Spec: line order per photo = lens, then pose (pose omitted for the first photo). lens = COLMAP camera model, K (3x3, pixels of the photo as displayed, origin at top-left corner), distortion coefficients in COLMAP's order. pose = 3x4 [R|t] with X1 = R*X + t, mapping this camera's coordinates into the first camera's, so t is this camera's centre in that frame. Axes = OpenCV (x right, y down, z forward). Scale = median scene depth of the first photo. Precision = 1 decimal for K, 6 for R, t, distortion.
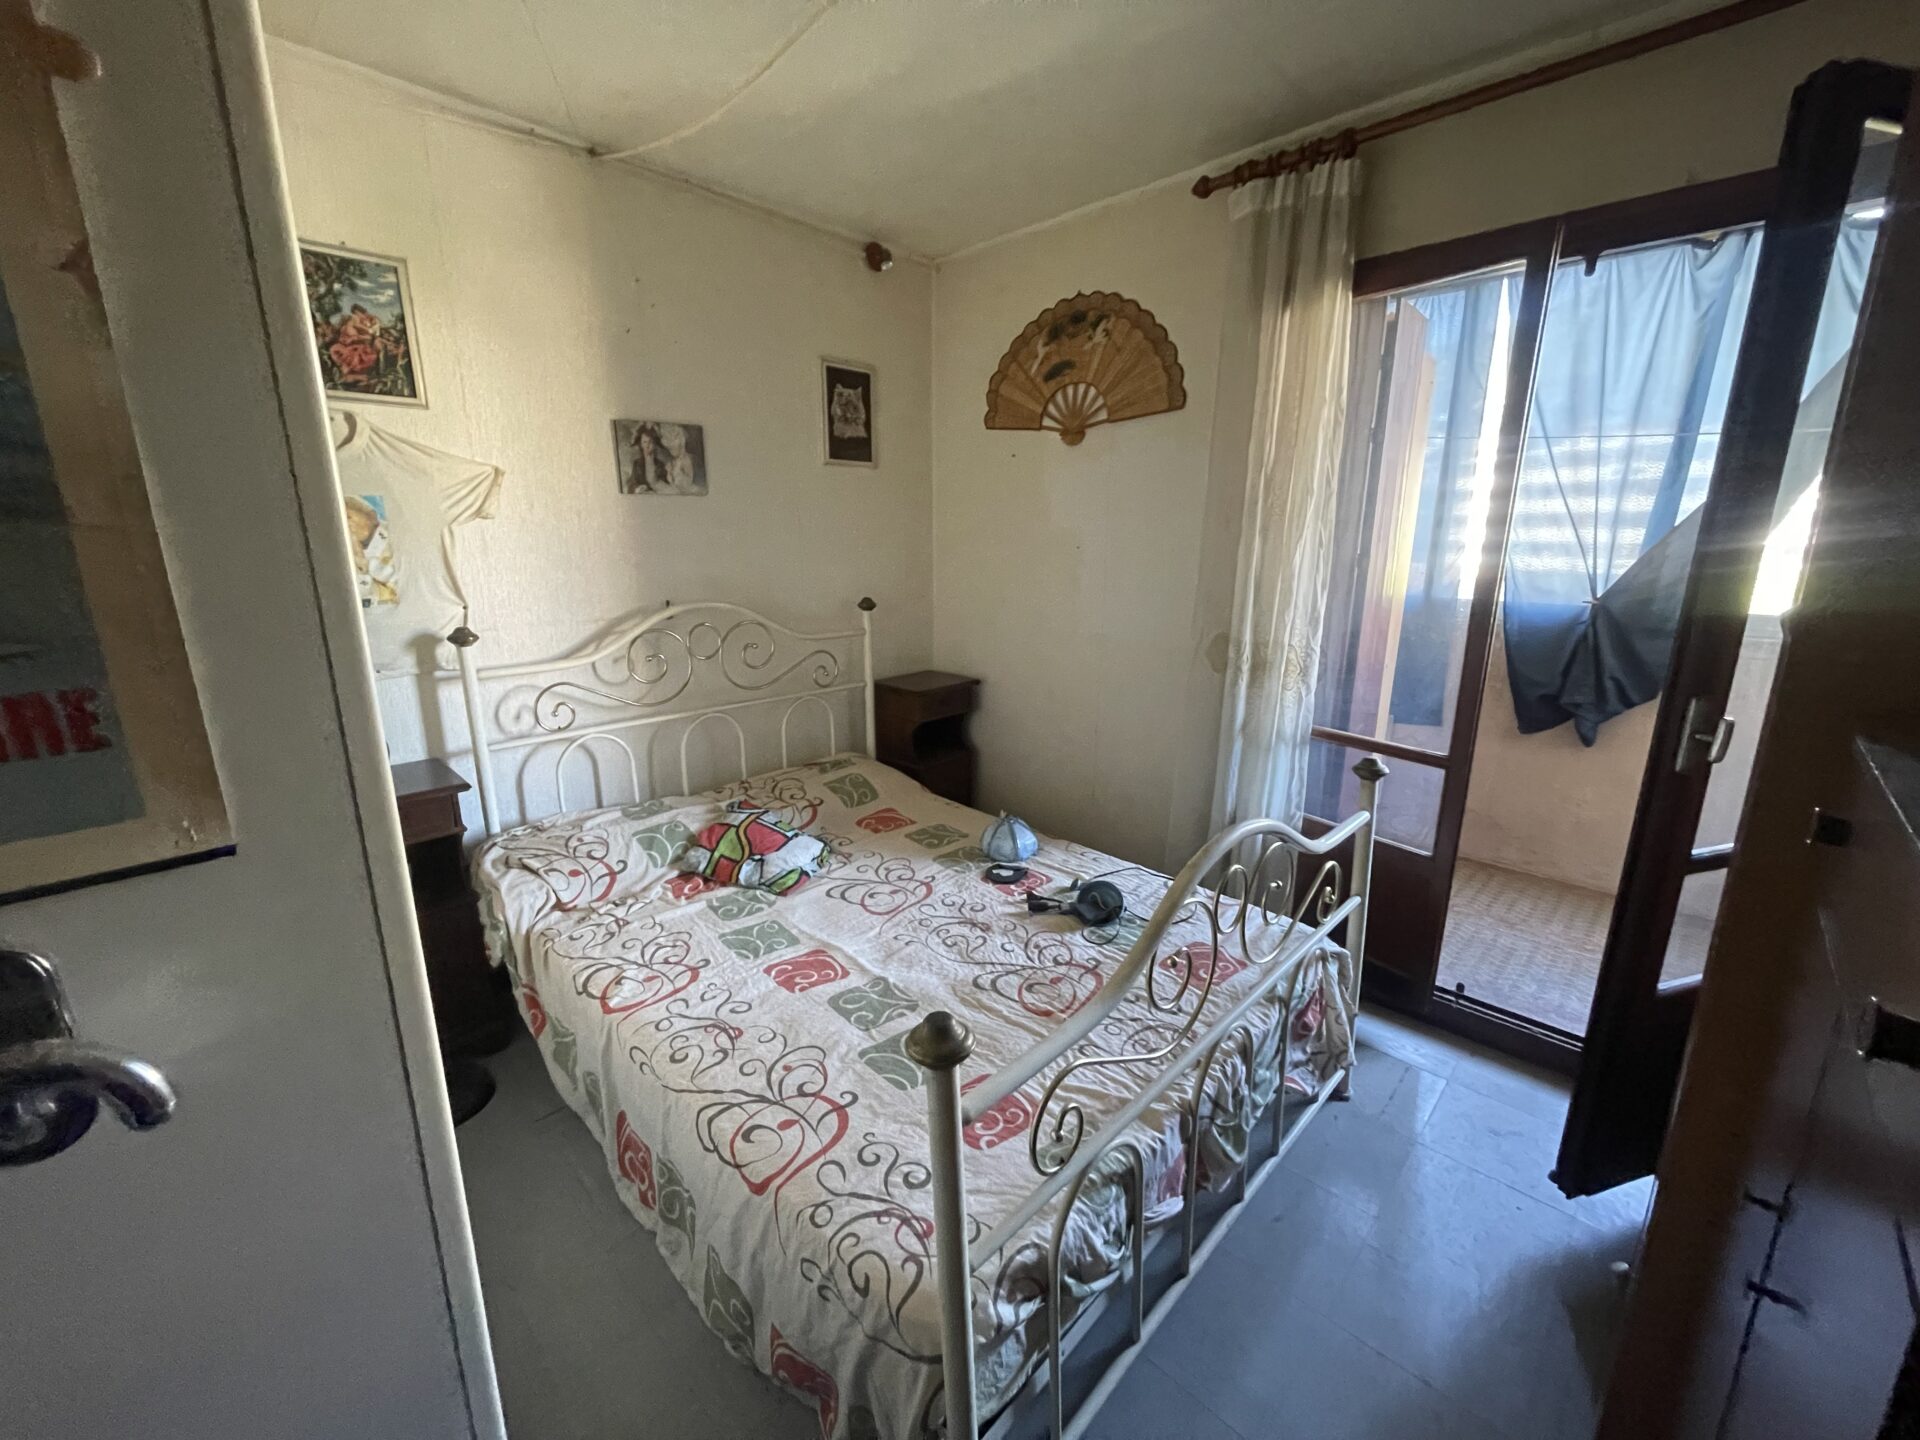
lens RADIAL K [[774.4, 0, 943.4], [0, 774.4, 721.5], [0, 0, 1]] dist [-0.003049, 0.001036]
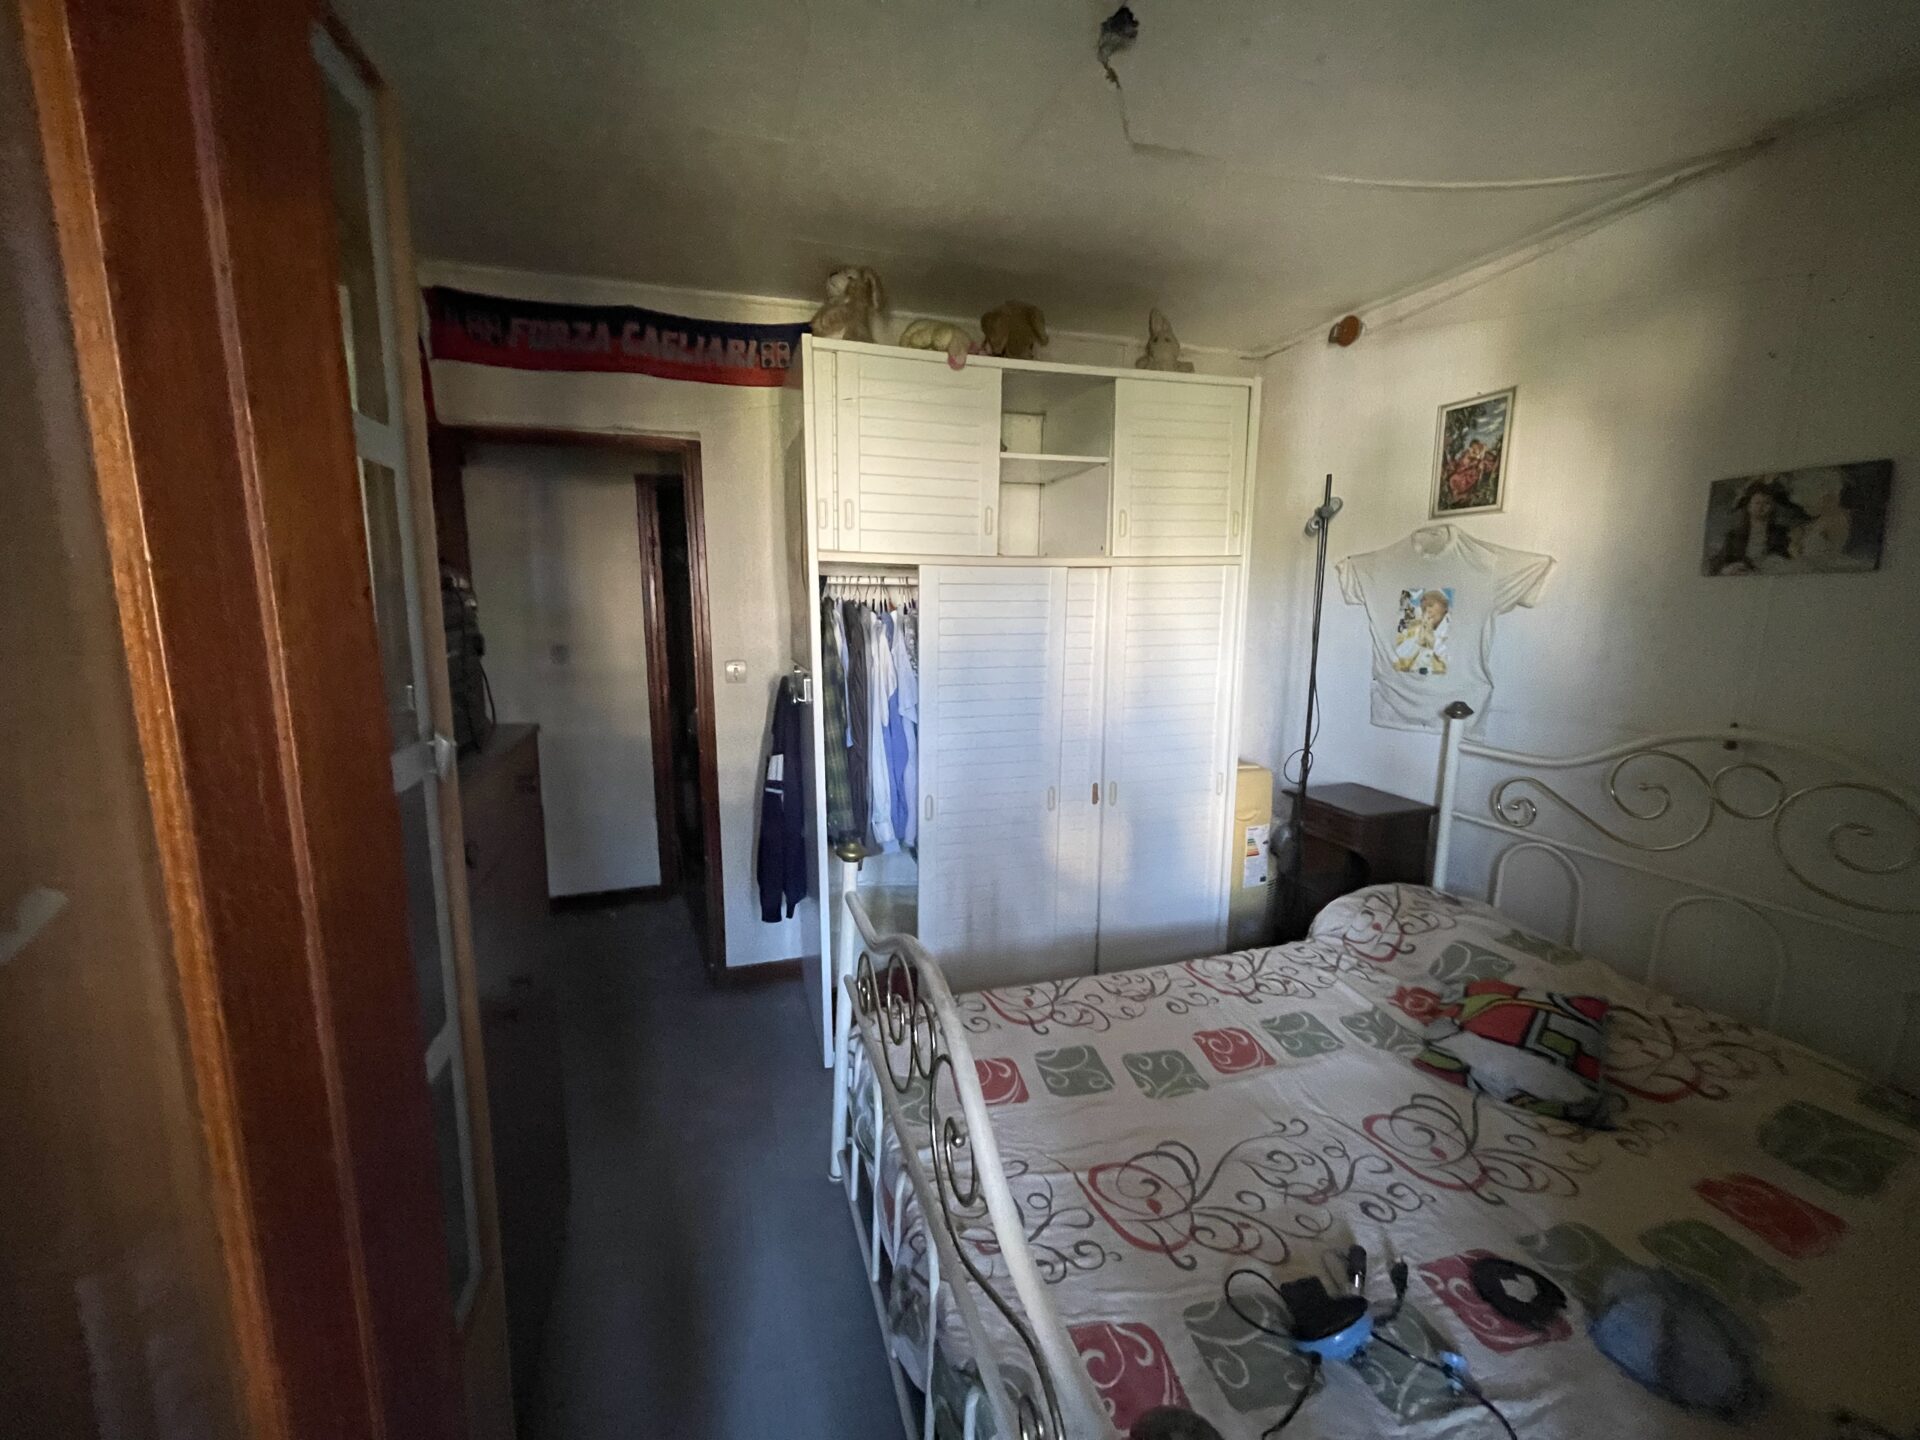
lens RADIAL K [[774.4, 0, 945.2], [0, 774.4, 717.5], [0, 0, 1]] dist [-0.003049, 0.001036]
pose [[-0.471165, 0.140939, -0.870712, 0.652078], [-0.208516, 0.941374, 0.265210, -0.221299], [0.857044, 0.306516, -0.414154, 0.758506]]
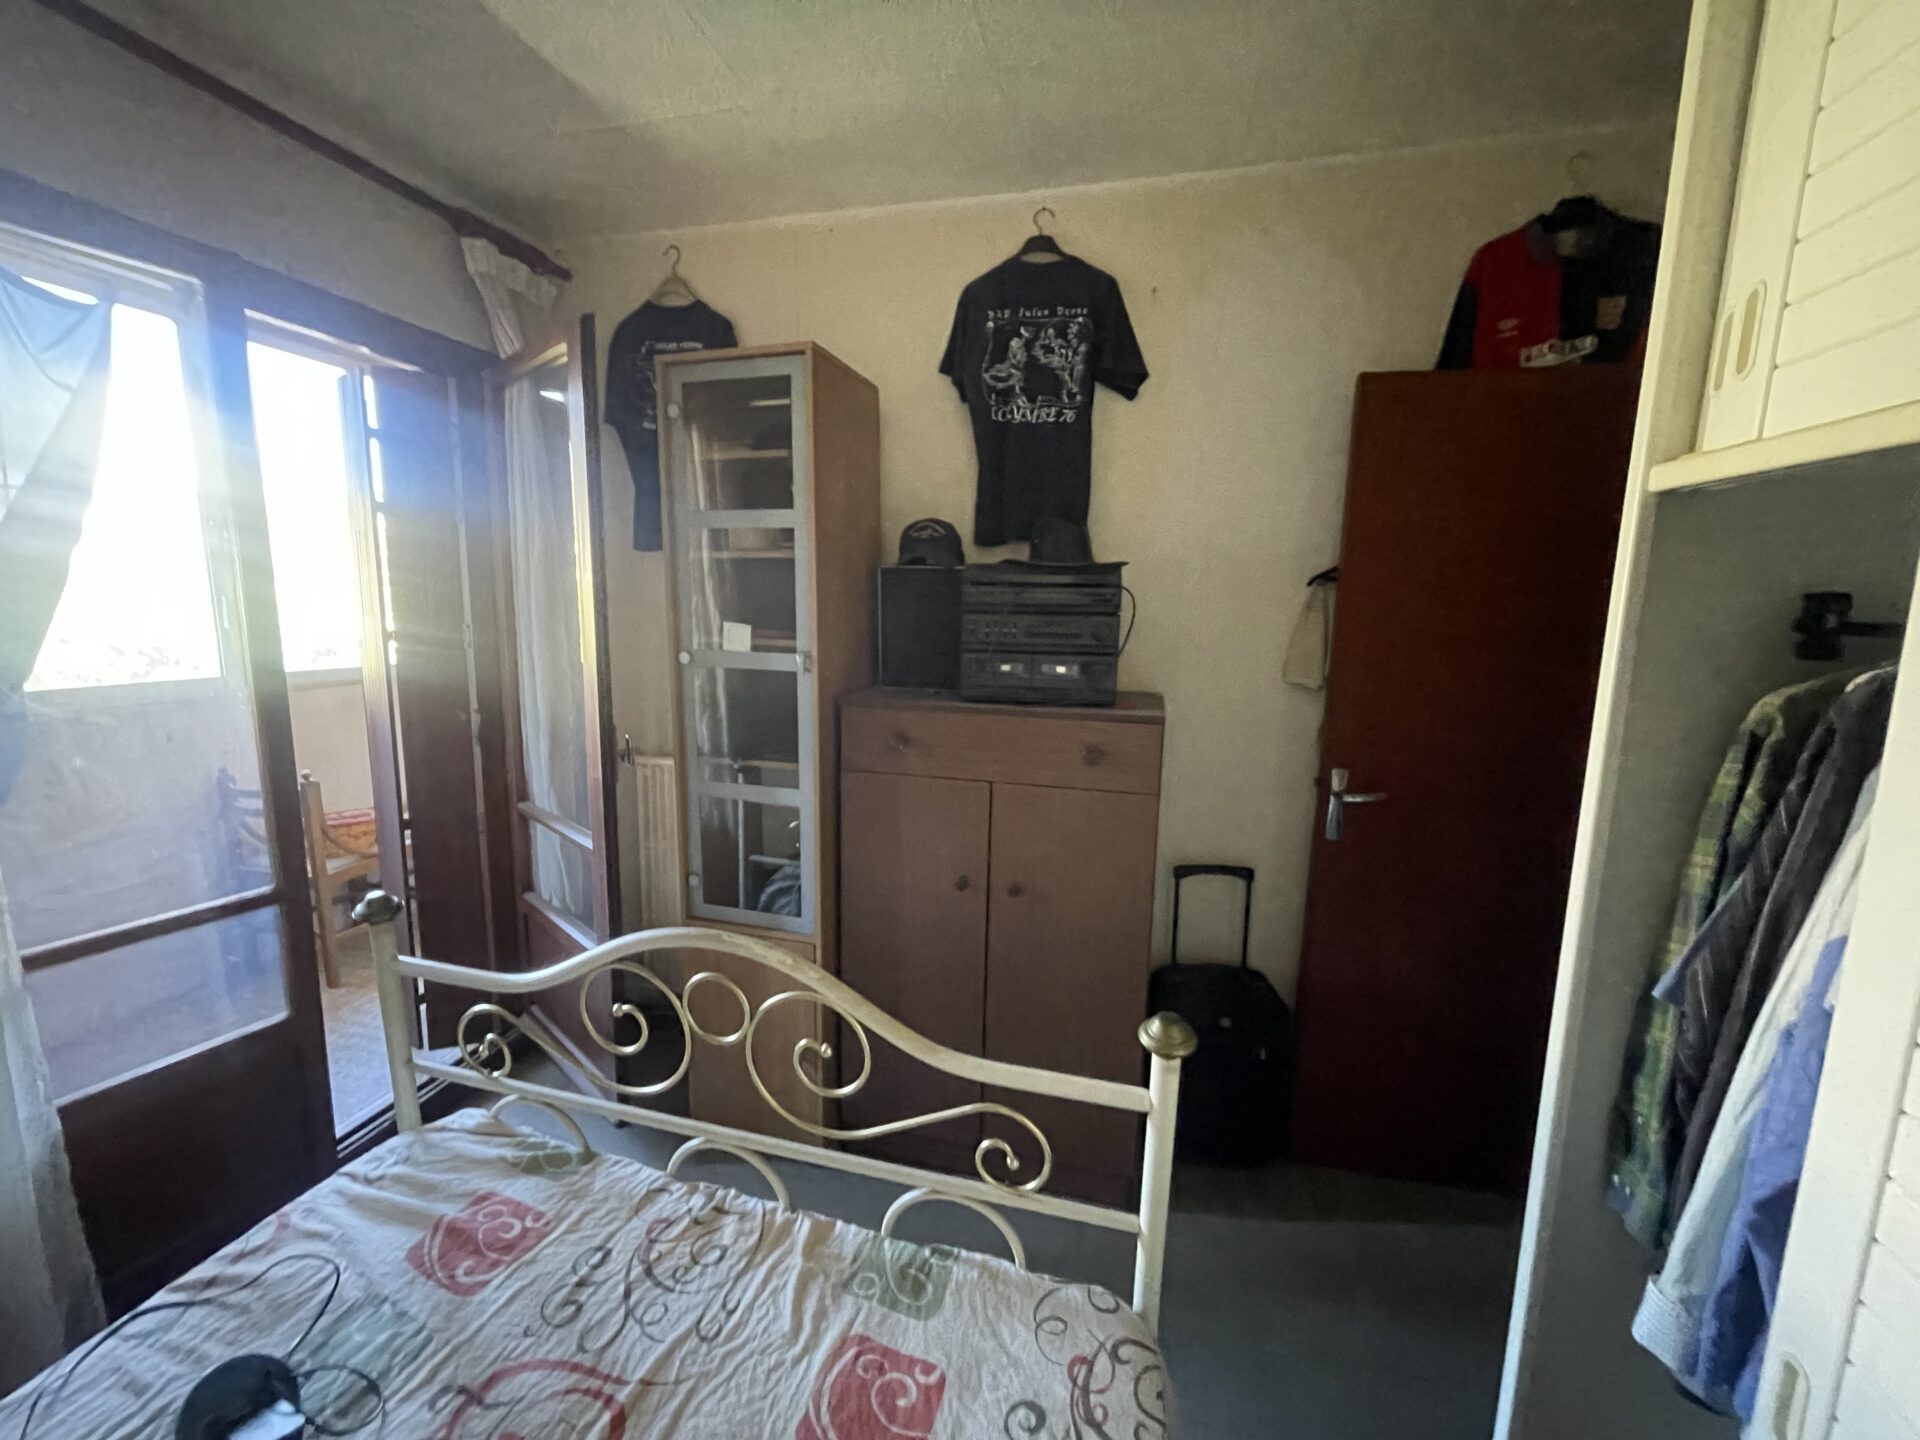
lens RADIAL K [[774.4, 0, 946.4], [0, 774.4, 723.3], [0, 0, 1]] dist [-0.003049, 0.001036]
pose [[-0.505694, -0.141155, 0.851087, -0.302921], [0.192482, 0.943196, 0.270800, -0.172452], [-0.840966, 0.300761, -0.449799, 0.639536]]
